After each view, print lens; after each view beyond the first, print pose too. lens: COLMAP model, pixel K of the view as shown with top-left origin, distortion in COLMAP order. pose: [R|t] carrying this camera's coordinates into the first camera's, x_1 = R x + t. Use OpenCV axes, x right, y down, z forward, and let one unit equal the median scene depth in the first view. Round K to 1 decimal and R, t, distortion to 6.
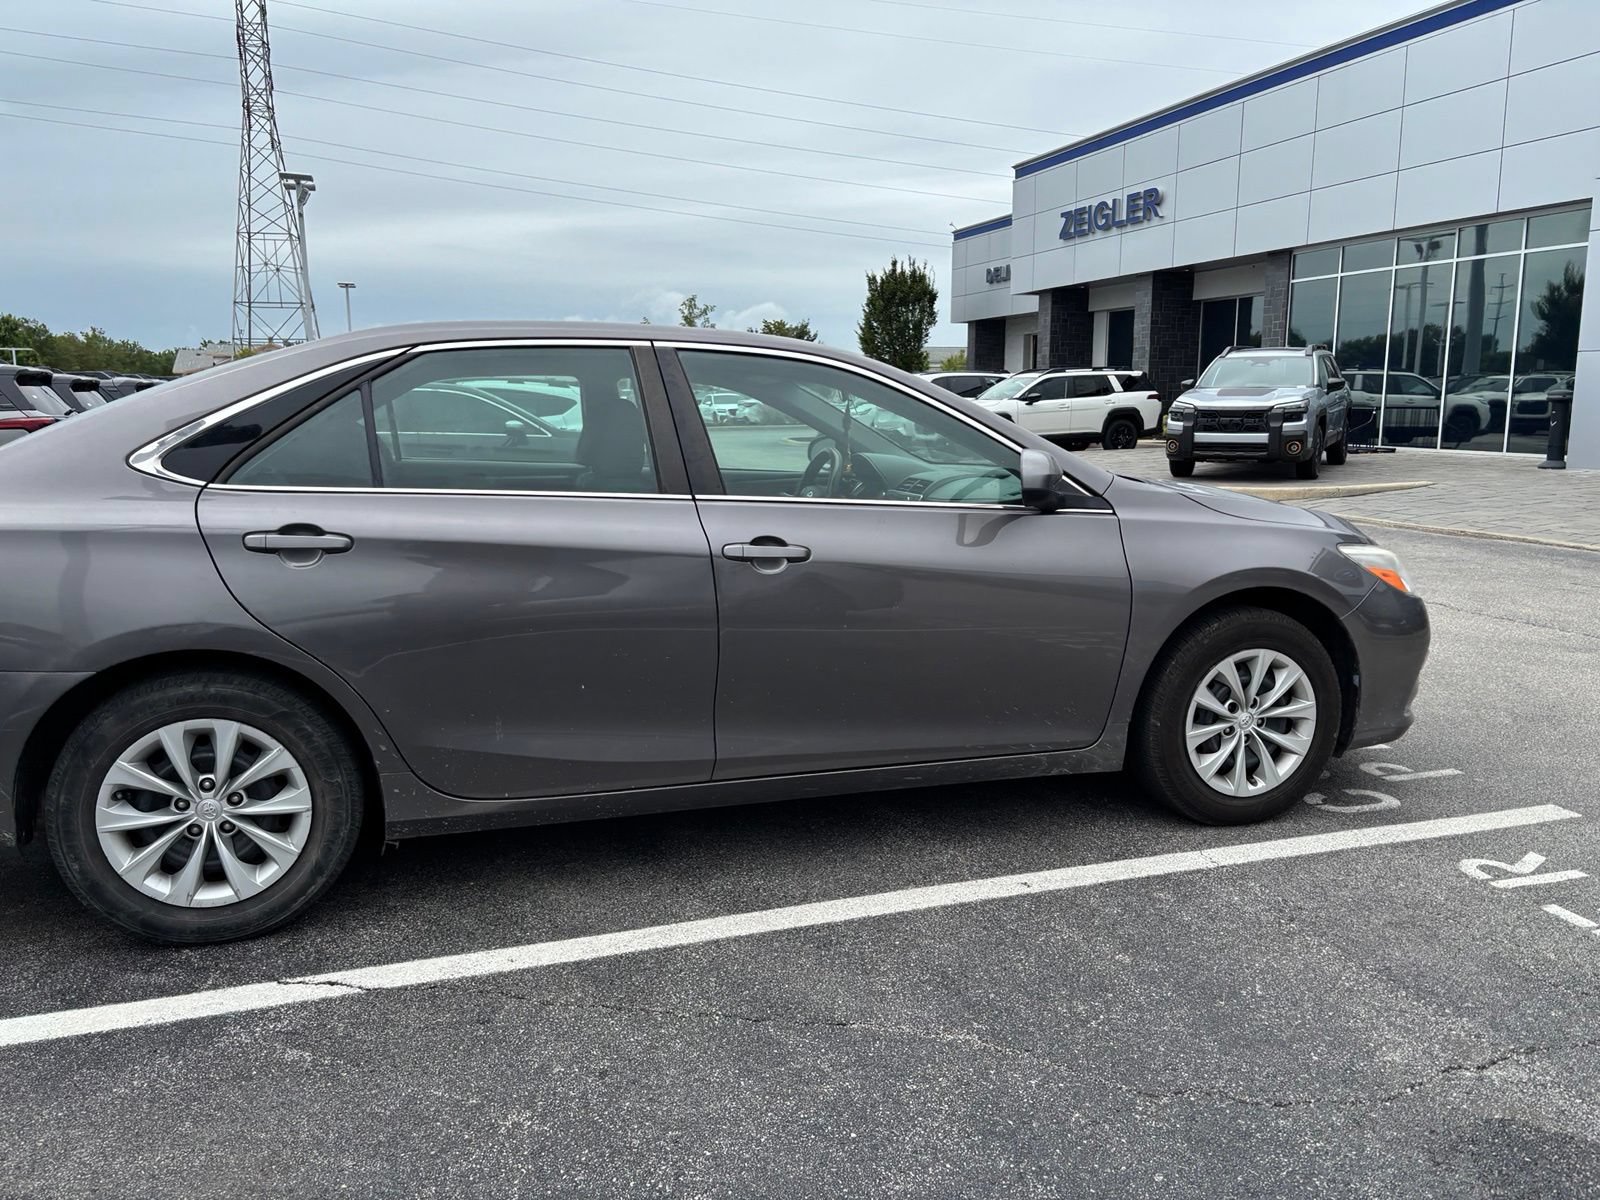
lens RADIAL K [[1209.6, 0, 801.4], [0, 1209.6, 602.1], [0, 0, 1]] dist [0.035902, -0.036993]
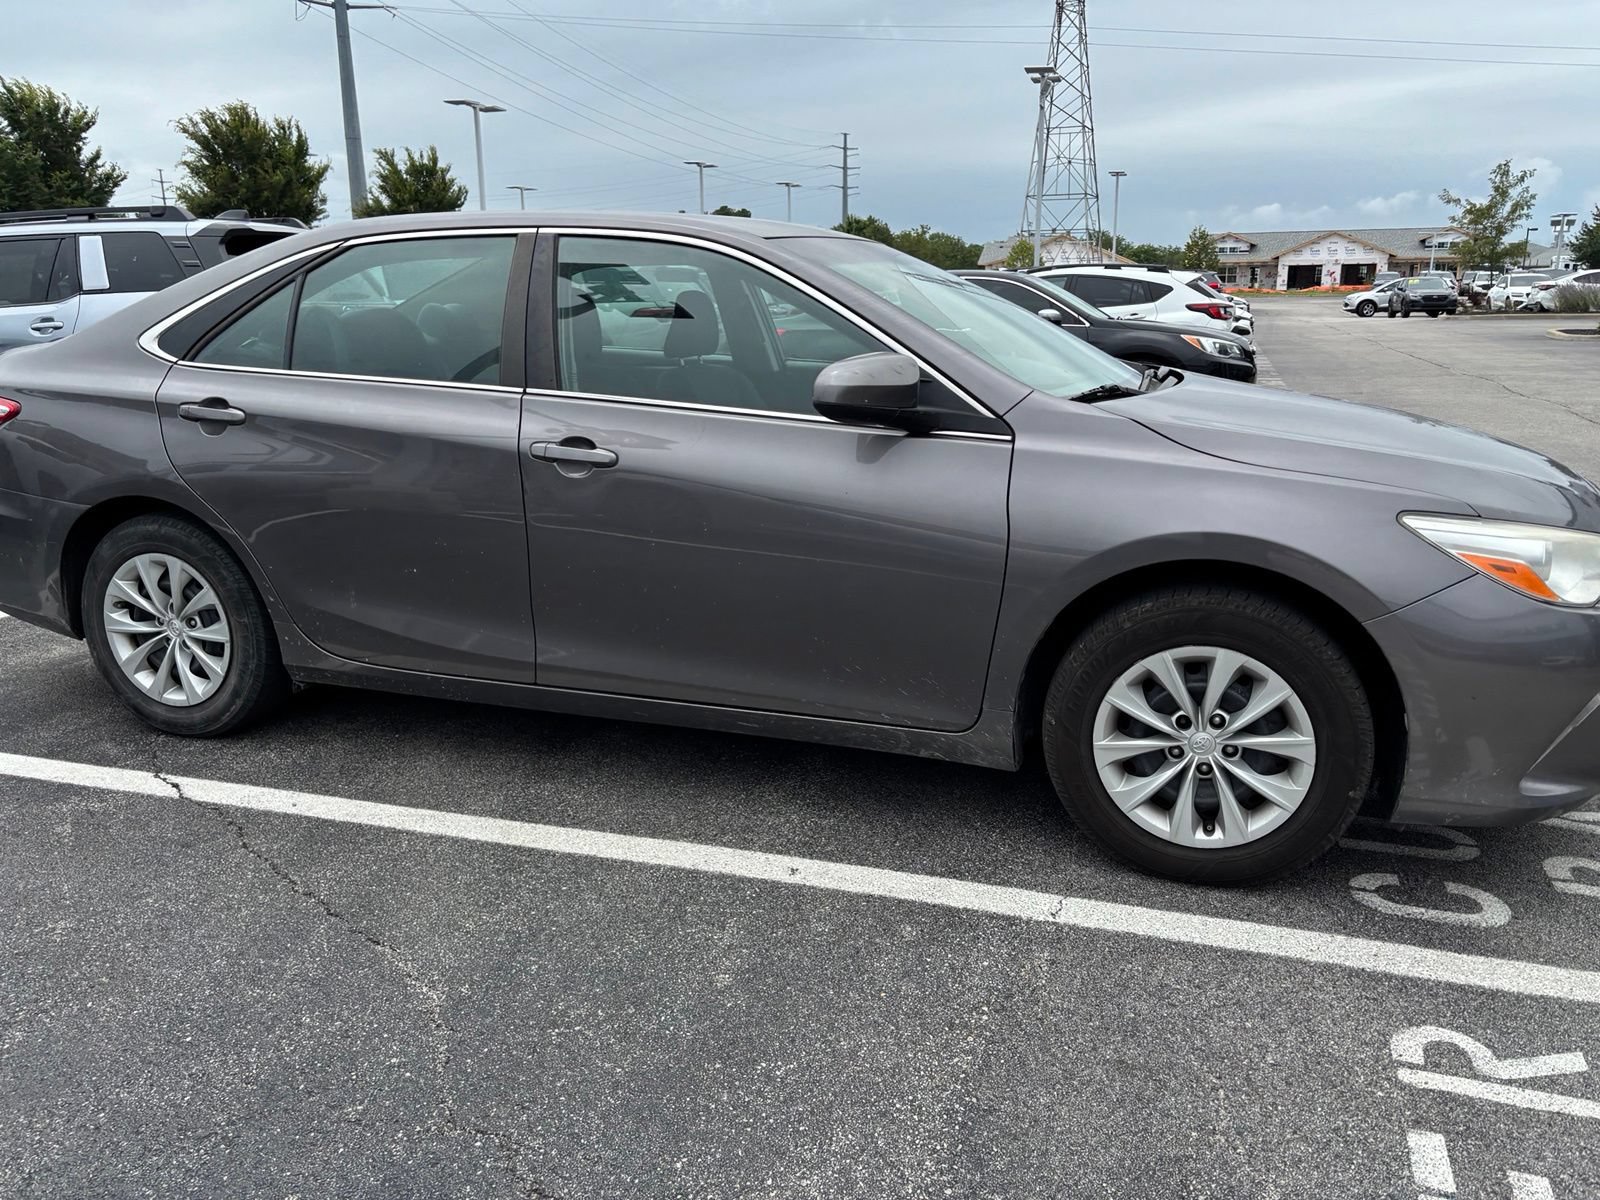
lens RADIAL K [[1199.3, 0, 802.6], [0, 1199.3, 582.4], [0, 0, 1]] dist [0.037357, -0.045317]
pose [[0.814550, 0.136381, -0.563834, 0.614248], [-0.093873, 0.990149, 0.103885, -0.053136], [0.572448, -0.031691, 0.819328, 0.312126]]
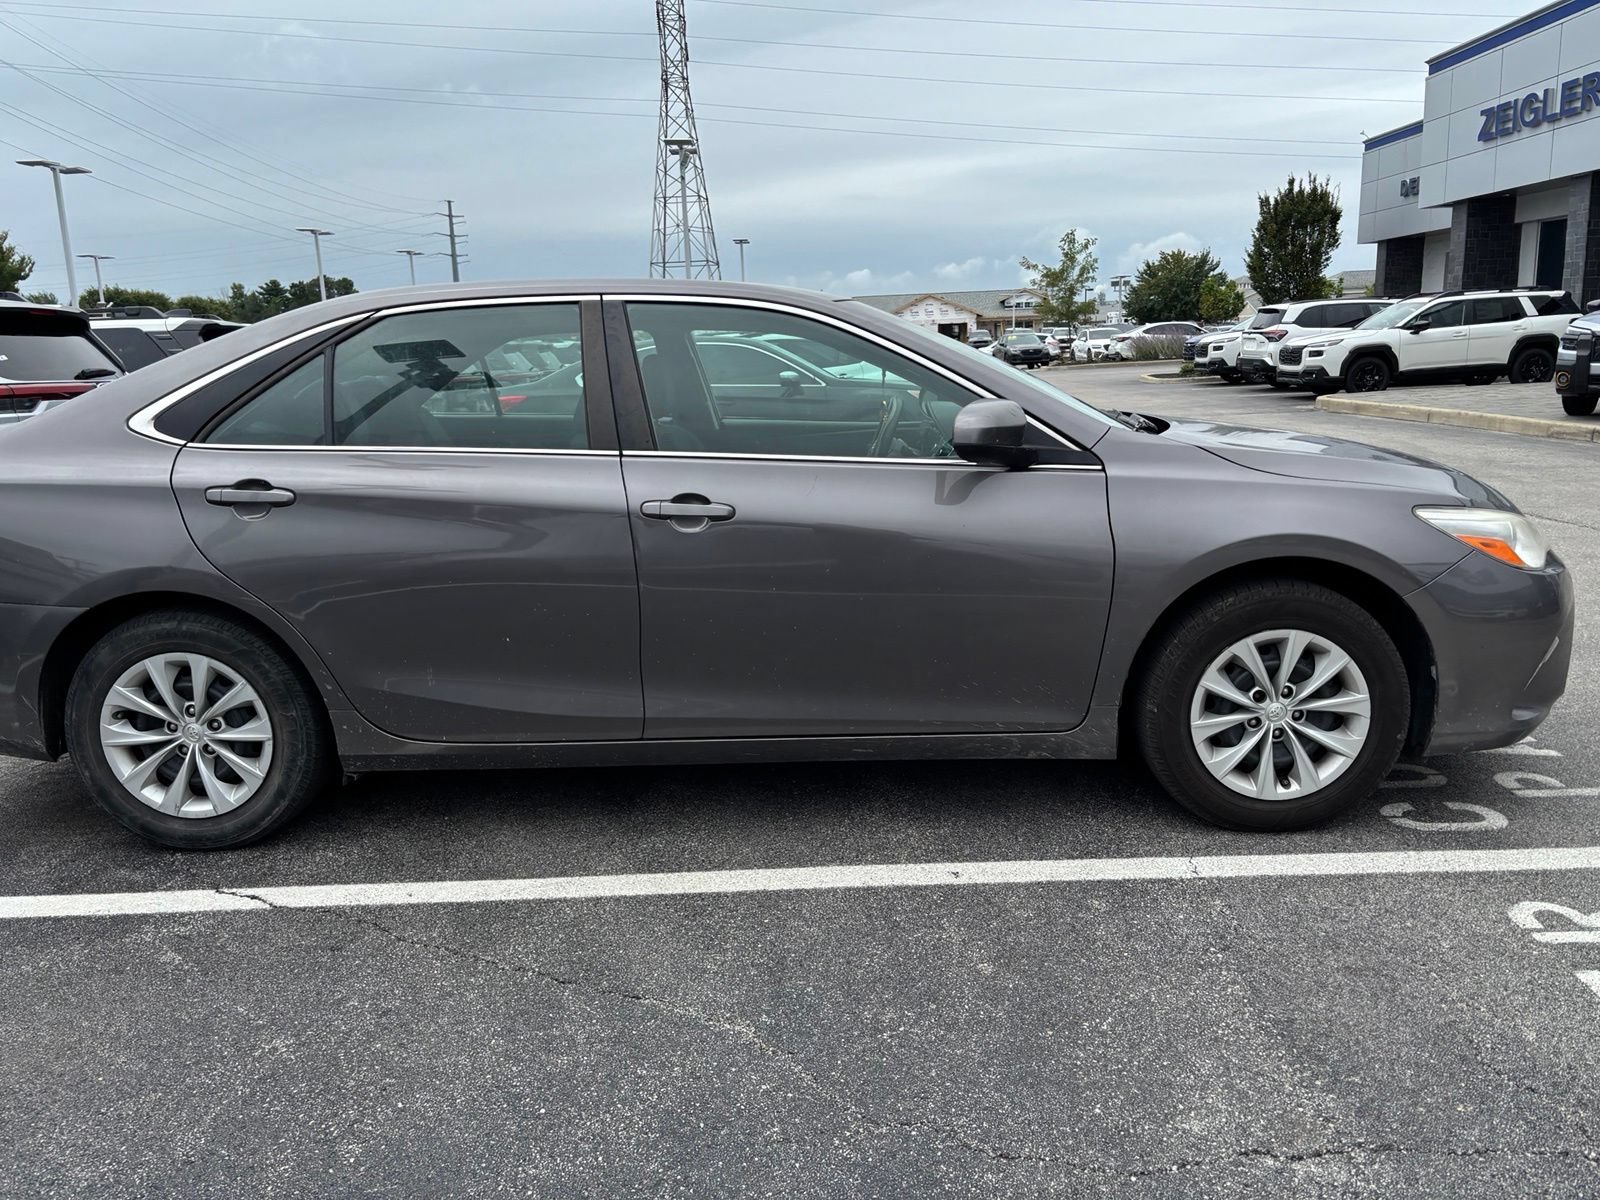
lens RADIAL K [[1202.5, 0, 800.0], [0, 1202.5, 600.0], [0, 0, 1]] dist [0.039712, -0.048055]
pose [[0.949519, 0.036300, -0.311602, 0.338743], [-0.022176, 0.998565, 0.048752, -0.017123], [0.312925, -0.039380, 0.948961, 0.098465]]
